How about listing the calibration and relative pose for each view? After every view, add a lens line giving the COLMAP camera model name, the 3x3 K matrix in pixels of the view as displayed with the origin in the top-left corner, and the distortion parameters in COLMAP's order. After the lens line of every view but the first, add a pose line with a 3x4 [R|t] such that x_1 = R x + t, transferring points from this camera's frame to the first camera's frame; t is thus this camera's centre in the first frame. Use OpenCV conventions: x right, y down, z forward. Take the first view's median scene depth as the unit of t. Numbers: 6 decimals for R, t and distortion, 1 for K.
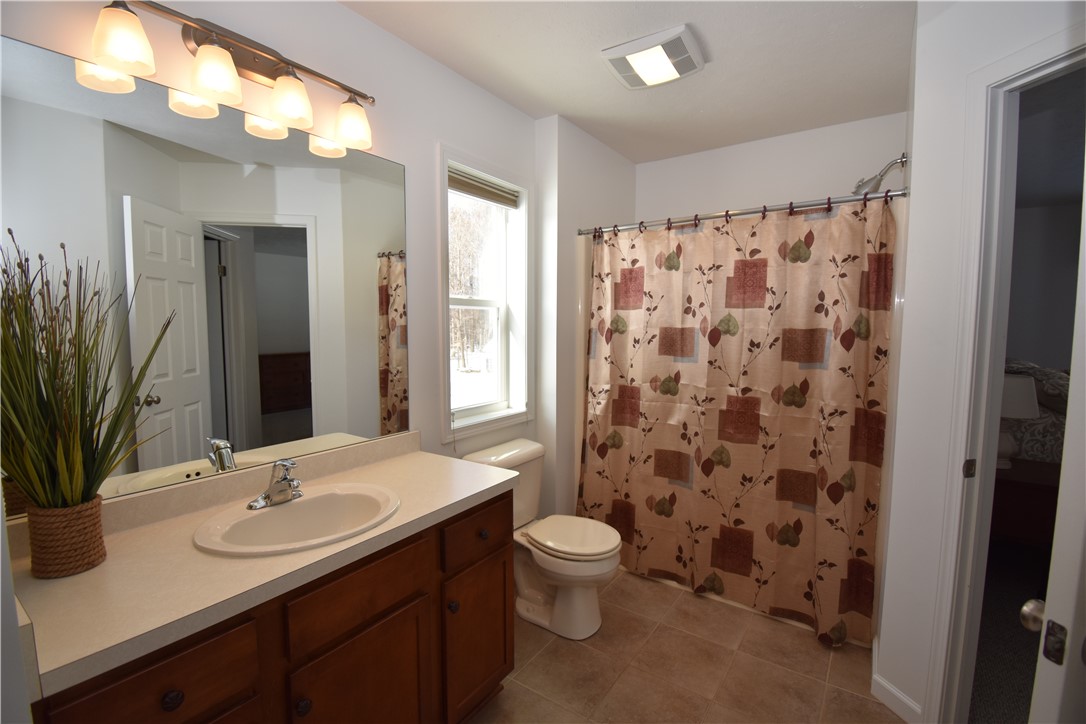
lens RADIAL K [[480.8, 0, 545.6], [0, 480.8, 364.3], [0, 0, 1]] dist [0.024857, -0.028973]
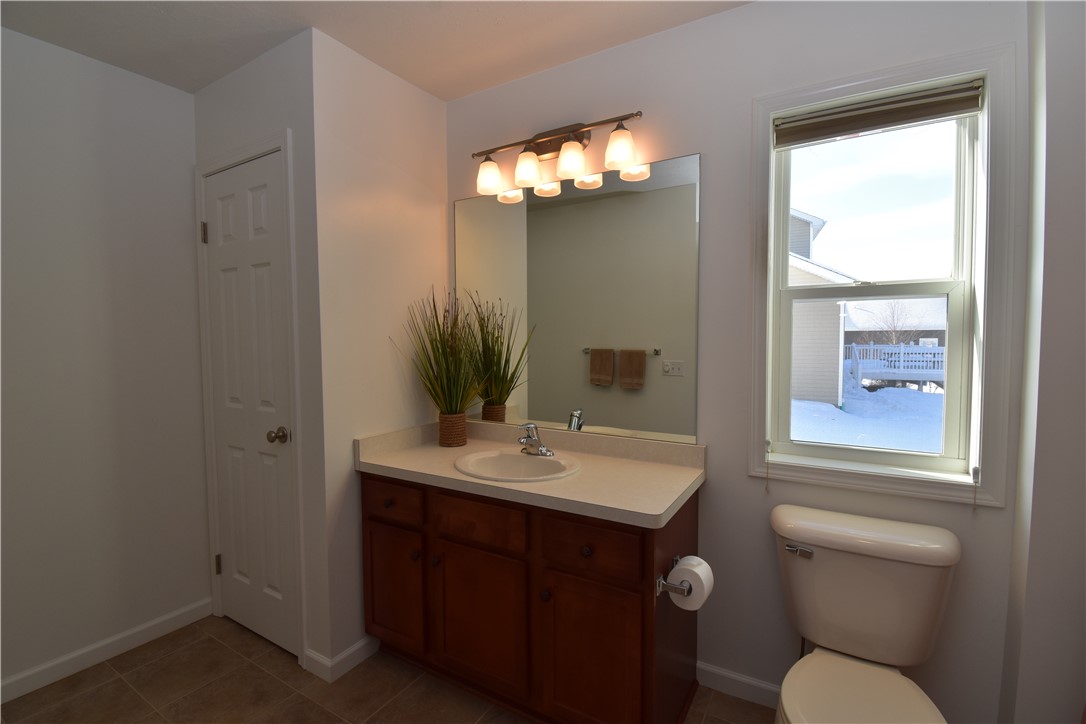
lens RADIAL K [[480.8, 0, 545.6], [0, 480.8, 364.3], [0, 0, 1]] dist [0.024857, -0.028973]
pose [[0.061779, 0.040943, -0.997250, 0.549188], [-0.080245, 0.996128, 0.035926, -0.018417], [0.994859, 0.077804, 0.064825, 0.600761]]
